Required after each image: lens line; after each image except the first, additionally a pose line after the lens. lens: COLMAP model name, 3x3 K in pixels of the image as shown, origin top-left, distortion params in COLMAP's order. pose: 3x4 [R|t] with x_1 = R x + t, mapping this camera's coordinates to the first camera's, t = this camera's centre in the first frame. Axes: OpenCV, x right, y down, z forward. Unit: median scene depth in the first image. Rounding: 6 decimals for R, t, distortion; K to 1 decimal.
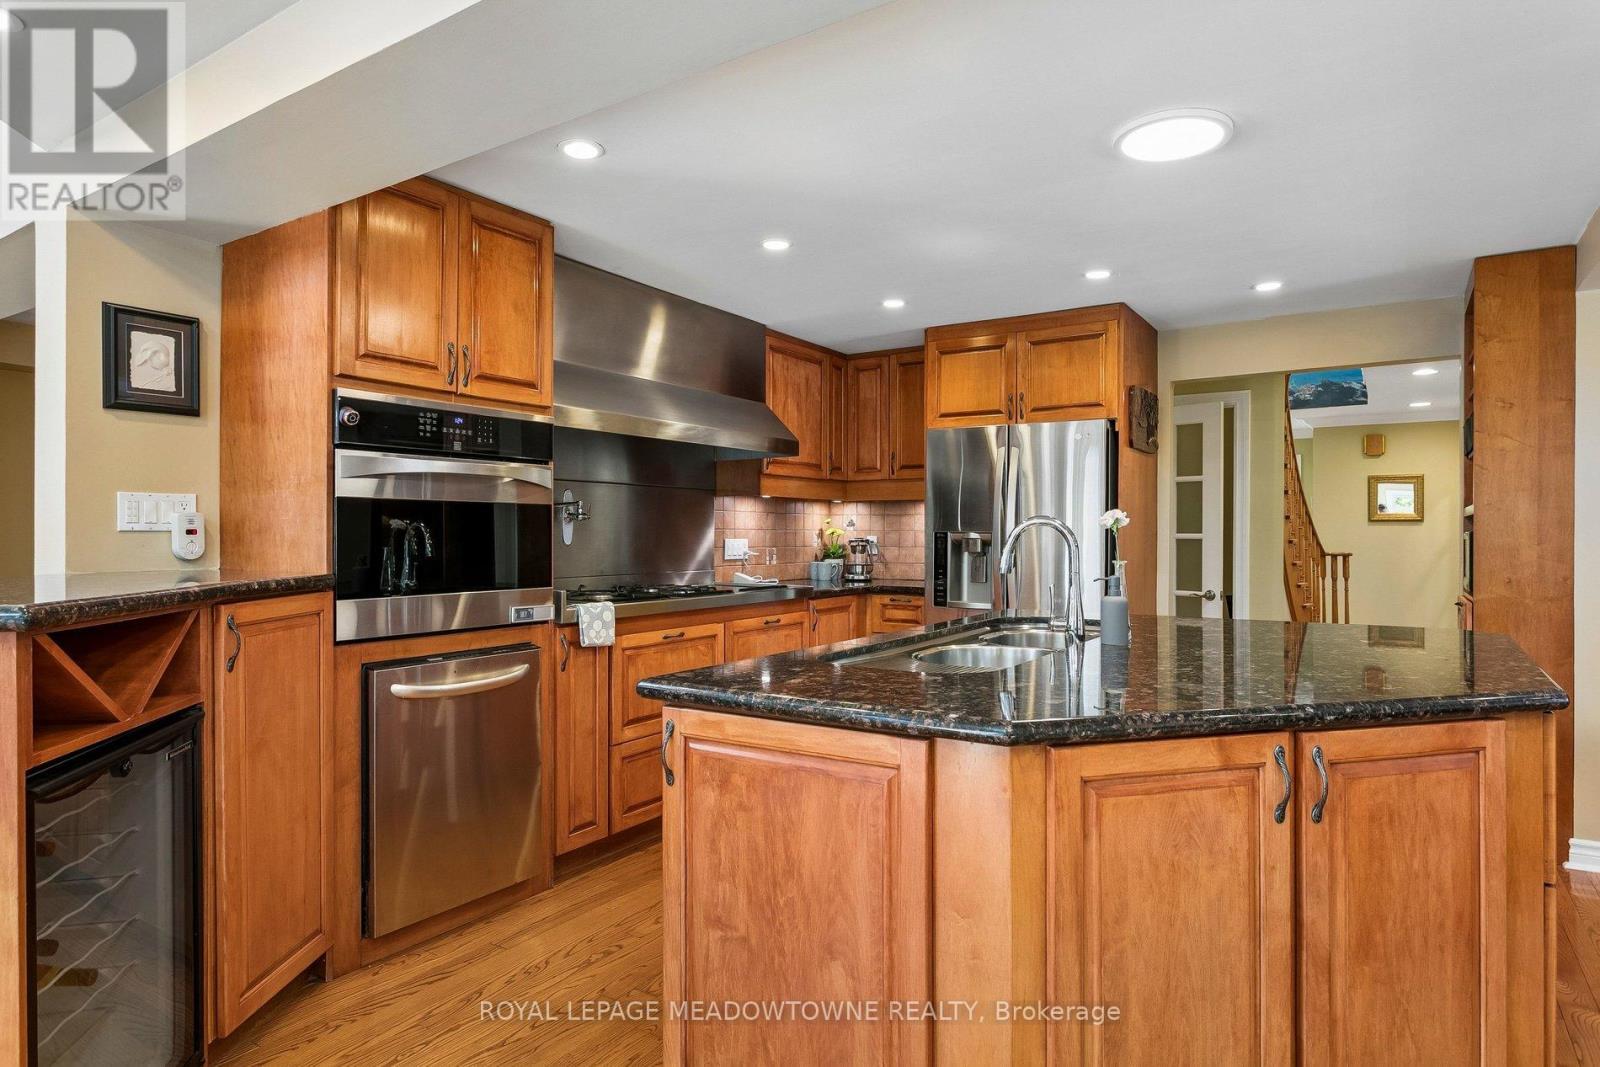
lens RADIAL K [[906.6, 0, 800.0], [0, 906.6, 533.5], [0, 0, 1]] dist [-0.004011, -0.000819]
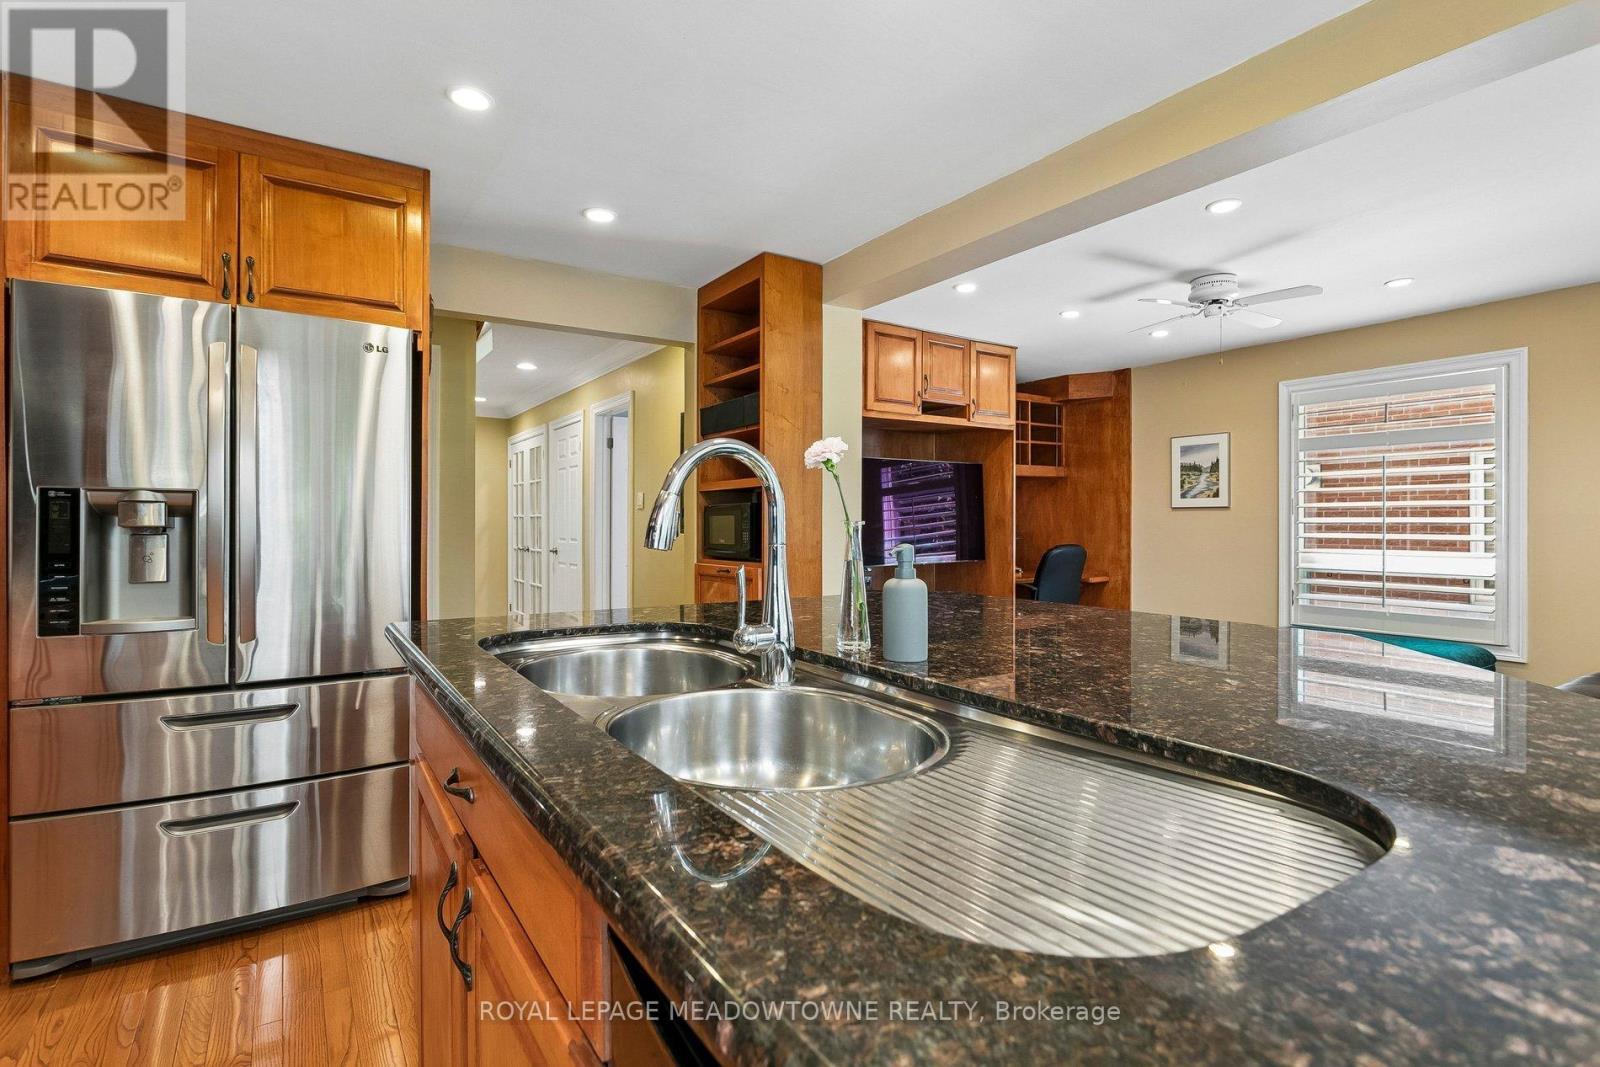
lens RADIAL K [[768.9, 0, 800.0], [0, 768.9, 533.5], [0, 0, 1]] dist [-0.018542, 0.000139]
pose [[0.387509, -0.013509, 0.921767, -0.197705], [0.000071, 0.999893, 0.014624, 0.046522], [-0.921866, -0.005601, 0.387469, 1.226908]]
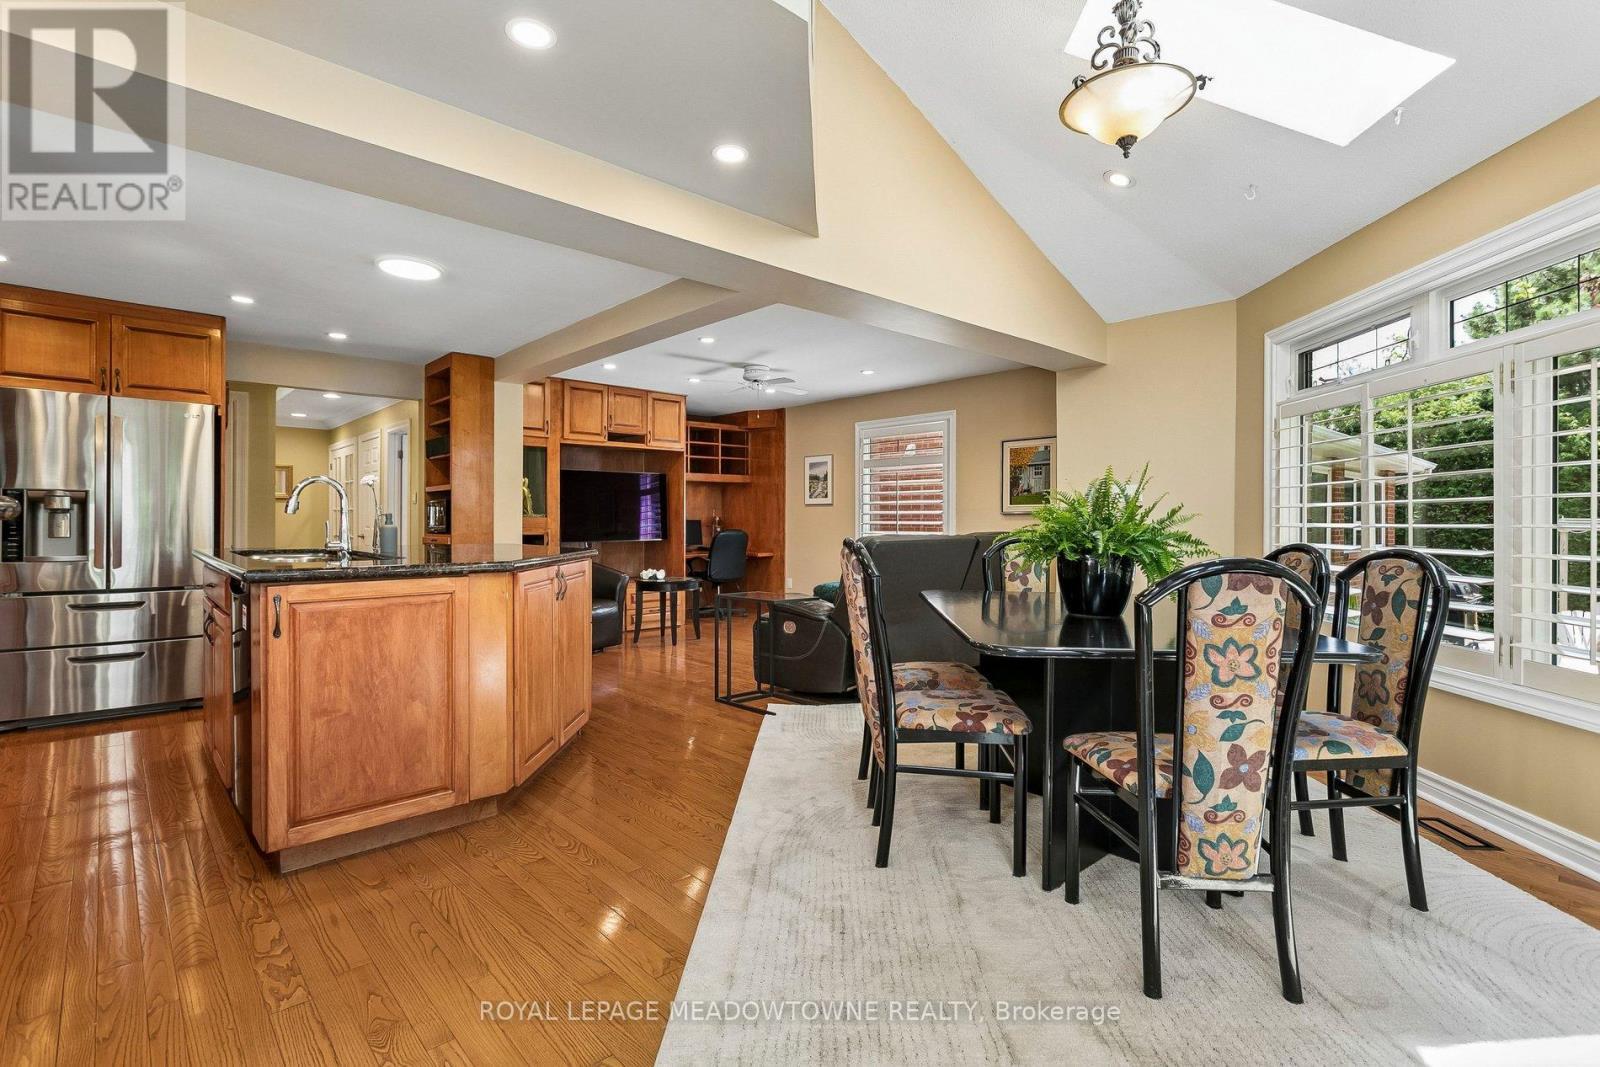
lens RADIAL K [[753.8, 0, 799.6], [0, 753.8, 523.3], [0, 0, 1]] dist [-0.000822, 0.000443]
pose [[0.248875, -0.003448, 0.968530, -1.179837], [-0.002117, 0.999989, 0.004104, 0.083063], [-0.968533, -0.003072, 0.248865, -0.158650]]
